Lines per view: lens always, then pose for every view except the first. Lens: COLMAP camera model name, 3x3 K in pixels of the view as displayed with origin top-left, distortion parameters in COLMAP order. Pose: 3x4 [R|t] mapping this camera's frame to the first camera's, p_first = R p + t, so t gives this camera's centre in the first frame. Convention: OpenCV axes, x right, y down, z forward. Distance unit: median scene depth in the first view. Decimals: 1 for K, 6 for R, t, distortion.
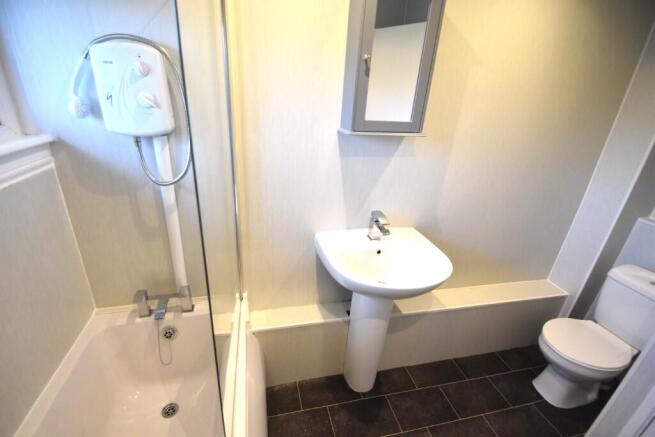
lens RADIAL K [[293.5, 0, 318.6], [0, 293.5, 225.5], [0, 0, 1]] dist [-0.001376, -0.000248]
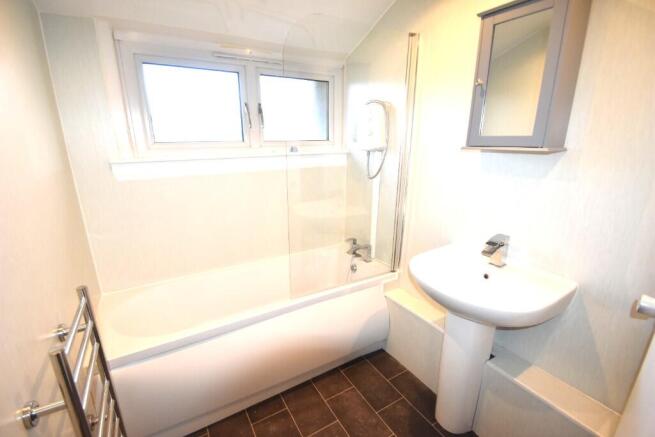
lens RADIAL K [[293.5, 0, 318.6], [0, 293.5, 225.5], [0, 0, 1]] dist [-0.001376, -0.000248]
pose [[0.290809, 0.227001, -0.929463, 1.055856], [-0.368524, 0.923071, 0.110137, 0.043227], [0.882961, 0.310500, 0.352092, 0.202657]]
